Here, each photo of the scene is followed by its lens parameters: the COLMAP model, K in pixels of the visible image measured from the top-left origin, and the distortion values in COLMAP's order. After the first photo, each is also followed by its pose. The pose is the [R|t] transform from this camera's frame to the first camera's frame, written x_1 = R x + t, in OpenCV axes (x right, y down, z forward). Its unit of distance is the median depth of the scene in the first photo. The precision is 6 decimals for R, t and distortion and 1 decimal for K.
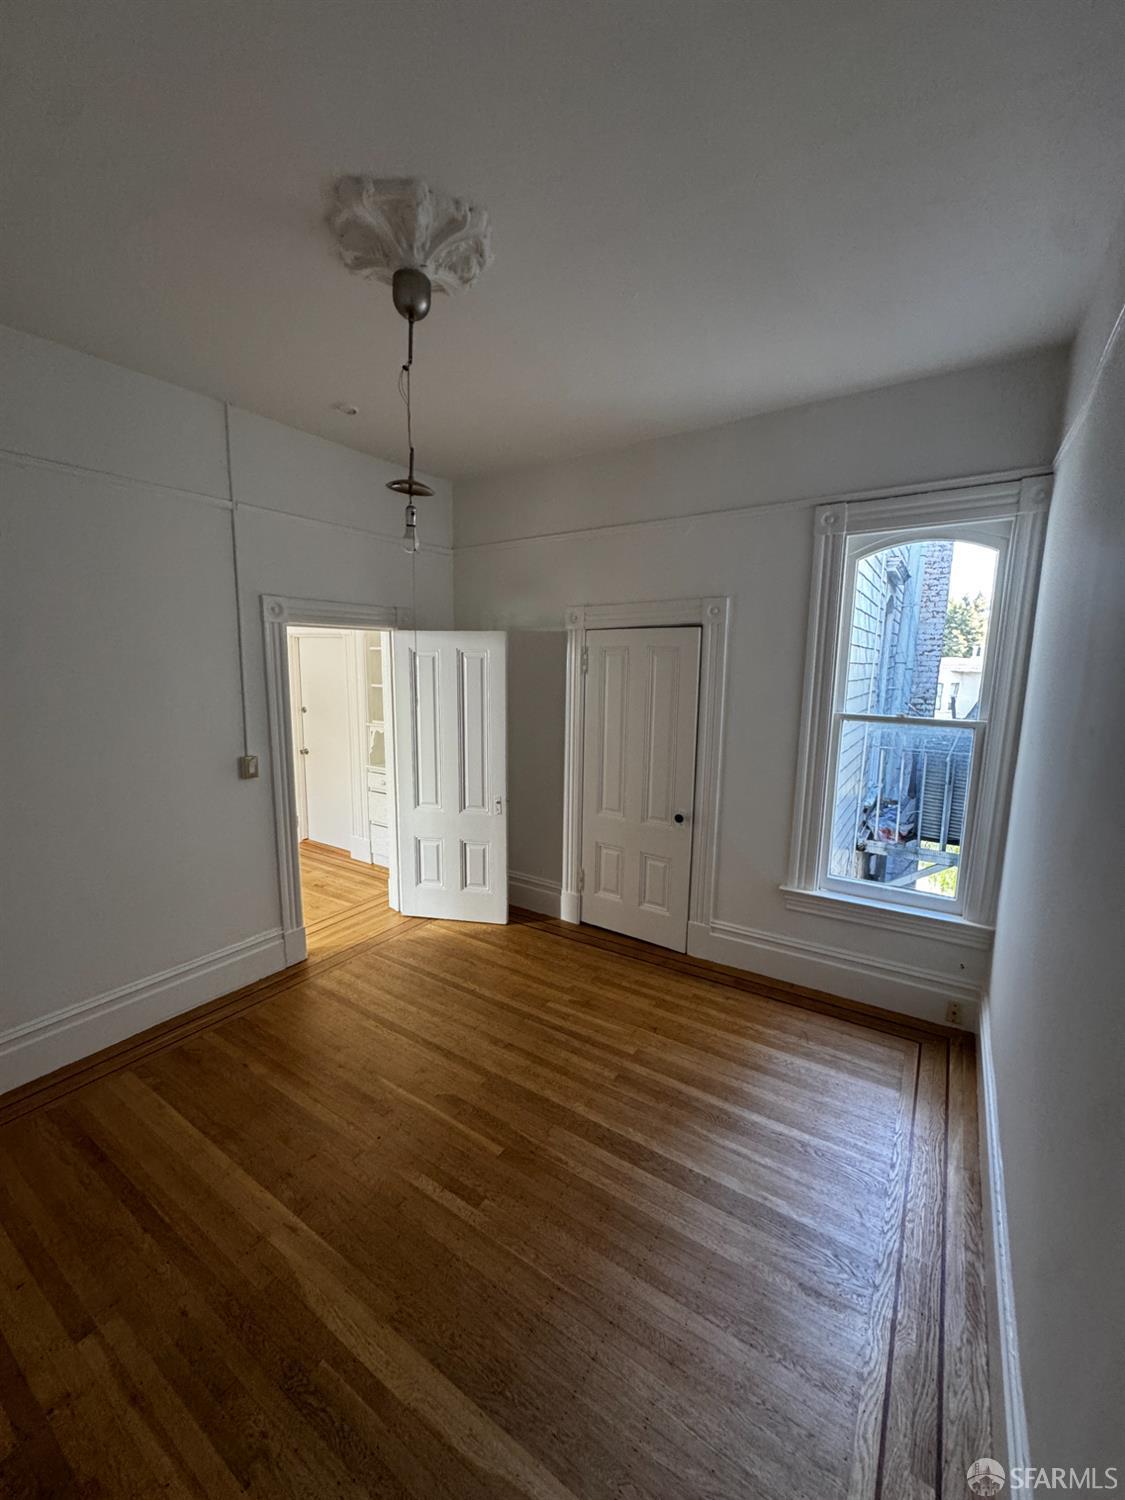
lens RADIAL K [[595.5, 0, 562.0], [0, 595.5, 743.5], [0, 0, 1]] dist [-0.003738, 0.000477]
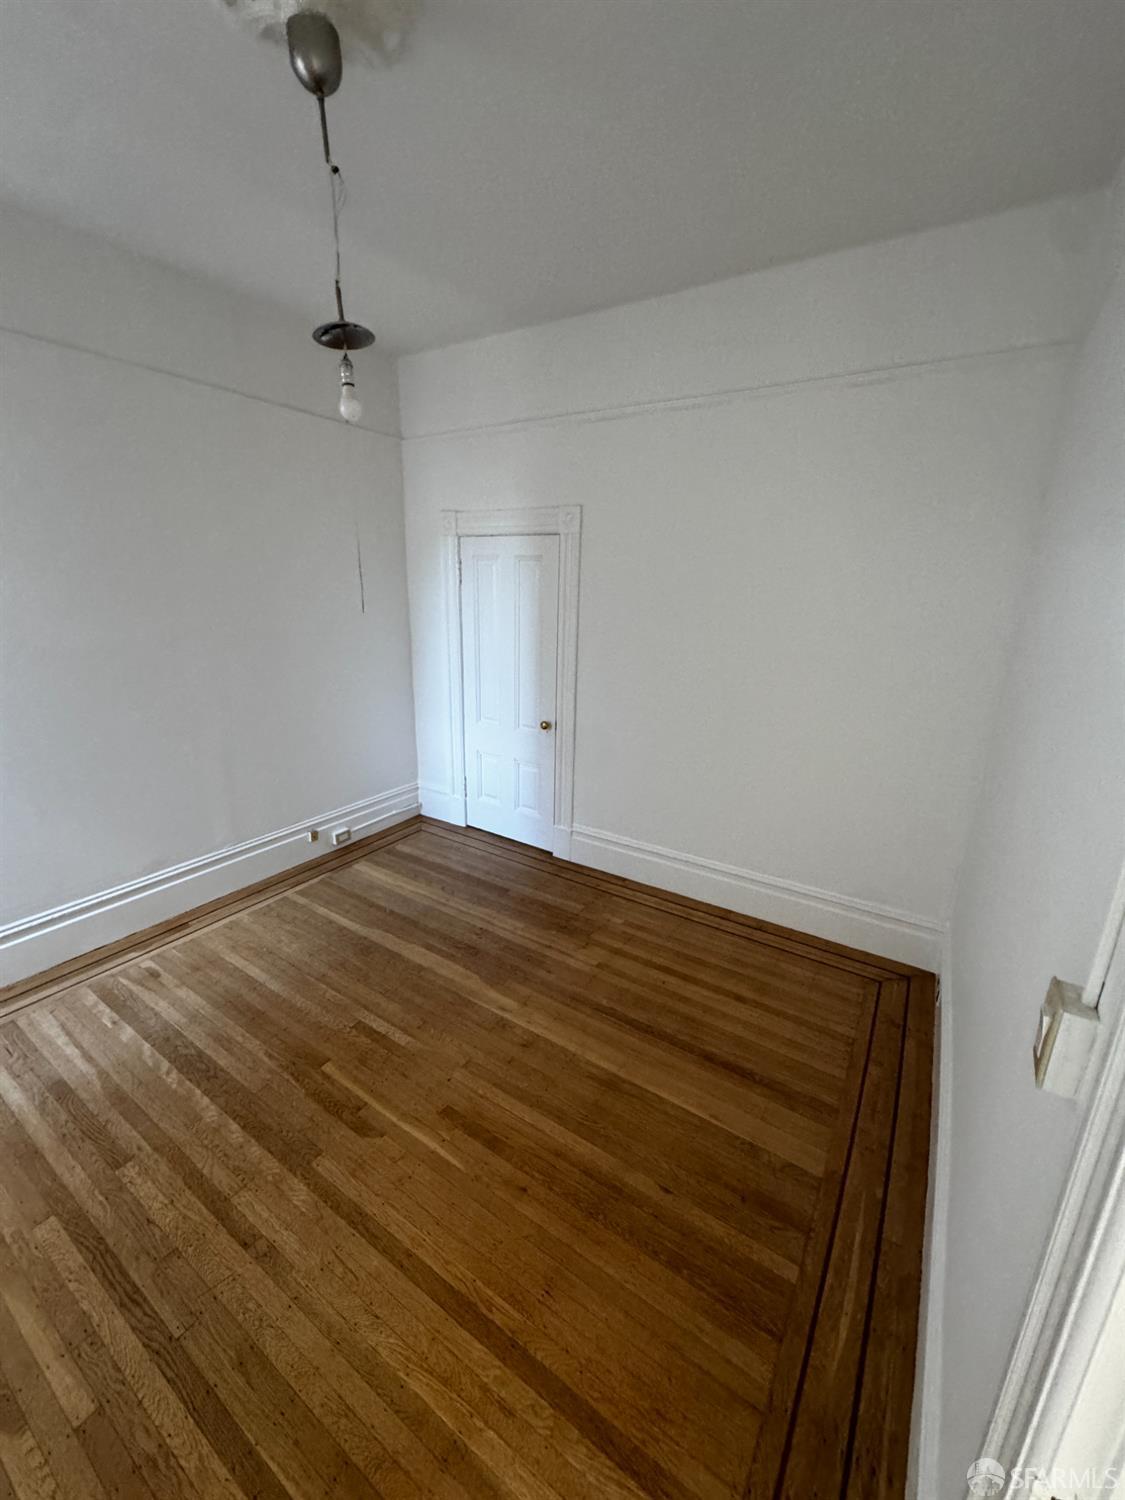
lens RADIAL K [[595.5, 0, 563.6], [0, 595.5, 751.3], [0, 0, 1]] dist [-0.003738, 0.000477]
pose [[-0.999606, -0.023746, -0.014999, -0.478813], [-0.027820, 0.910457, 0.412668, -0.219922], [0.003857, 0.412922, -0.910758, 1.701068]]
